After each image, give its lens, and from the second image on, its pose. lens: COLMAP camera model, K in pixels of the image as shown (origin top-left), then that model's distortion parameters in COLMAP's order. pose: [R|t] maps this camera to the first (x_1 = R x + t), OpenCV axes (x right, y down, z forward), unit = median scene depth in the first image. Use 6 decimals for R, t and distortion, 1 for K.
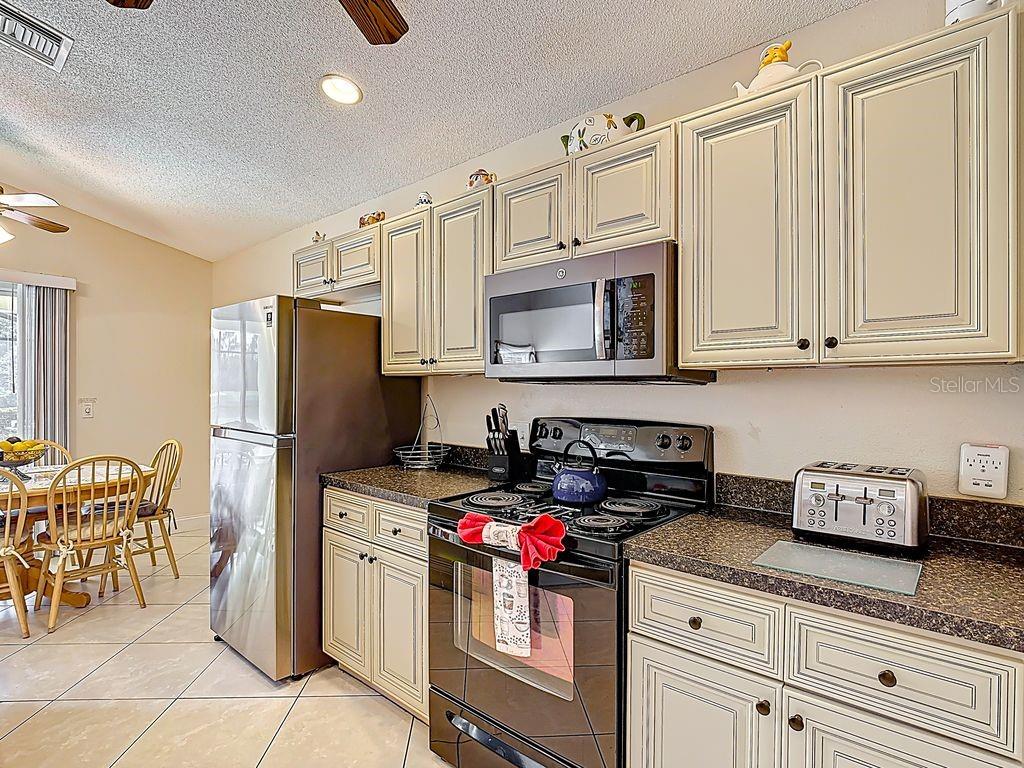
lens RADIAL K [[543.3, 0, 507.9], [0, 543.3, 388.4], [0, 0, 1]] dist [0.000608, -0.018204]
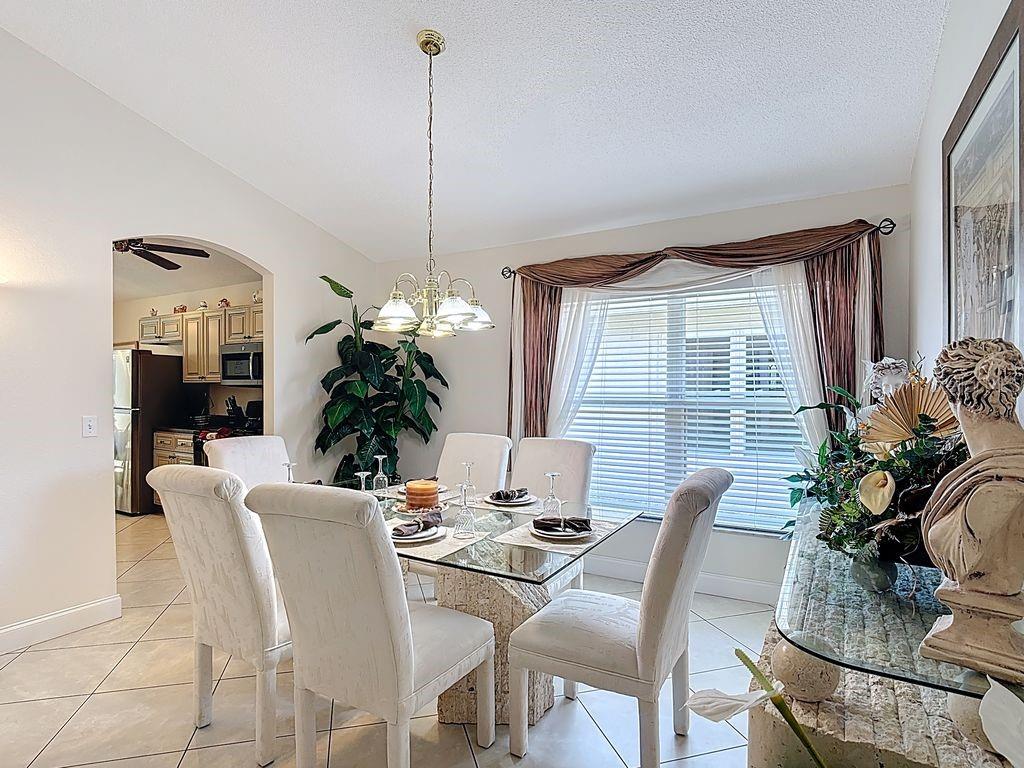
lens RADIAL K [[543.3, 0, 507.9], [0, 543.3, 388.4], [0, 0, 1]] dist [0.000608, -0.018204]
pose [[0.978720, -0.000733, 0.205199, 0.677097], [-0.001278, 0.999952, 0.009667, -0.027295], [-0.205196, -0.009723, 0.978673, -1.596819]]
